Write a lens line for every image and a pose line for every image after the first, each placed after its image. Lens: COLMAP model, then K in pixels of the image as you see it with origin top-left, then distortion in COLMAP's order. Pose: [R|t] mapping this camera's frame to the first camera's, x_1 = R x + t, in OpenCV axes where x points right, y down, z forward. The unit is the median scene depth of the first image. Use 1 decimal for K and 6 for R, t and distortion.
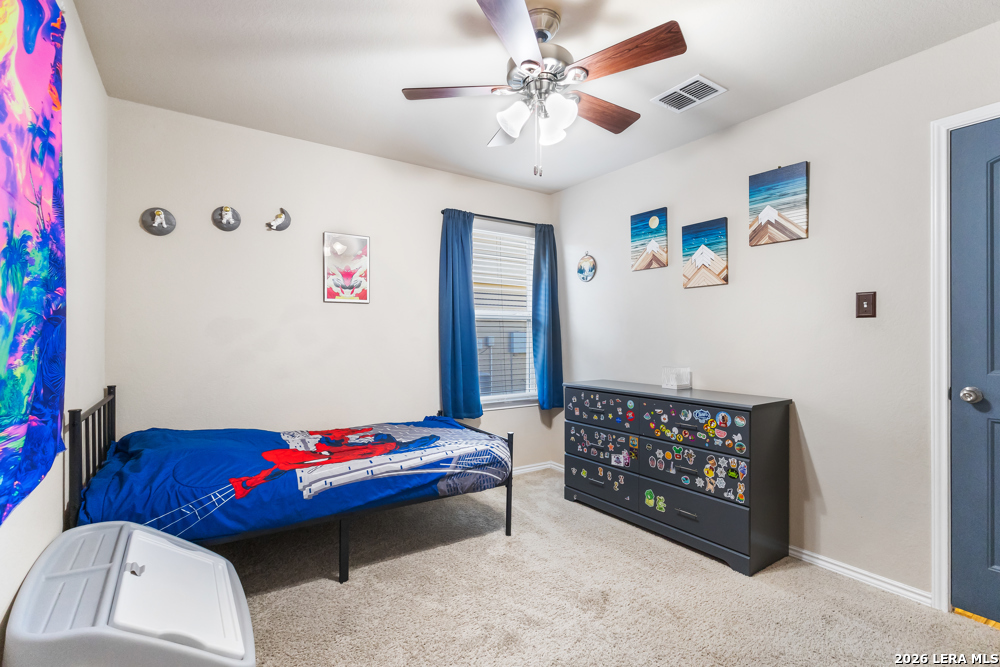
lens RADIAL K [[464.1, 0, 497.8], [0, 464.1, 336.5], [0, 0, 1]] dist [0.003608, 0.000692]
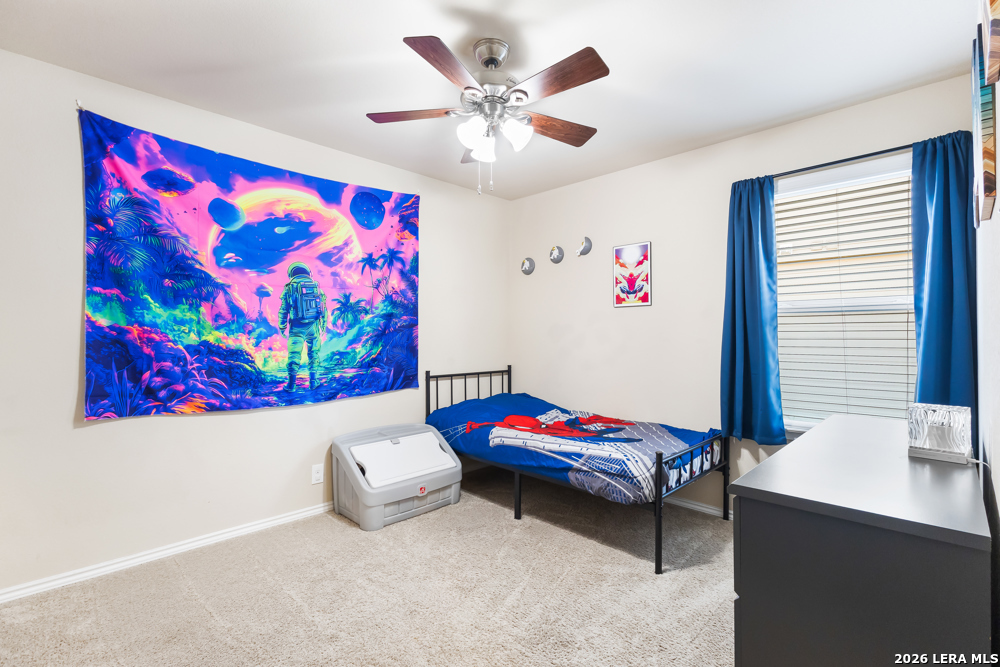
lens RADIAL K [[464.1, 0, 497.8], [0, 464.1, 336.5], [0, 0, 1]] dist [0.003608, 0.000692]
pose [[0.201941, 0.000562, -0.979398, 0.784740], [-0.000569, 1.000000, 0.000456, -0.002557], [0.979398, 0.000465, 0.201941, 0.539046]]
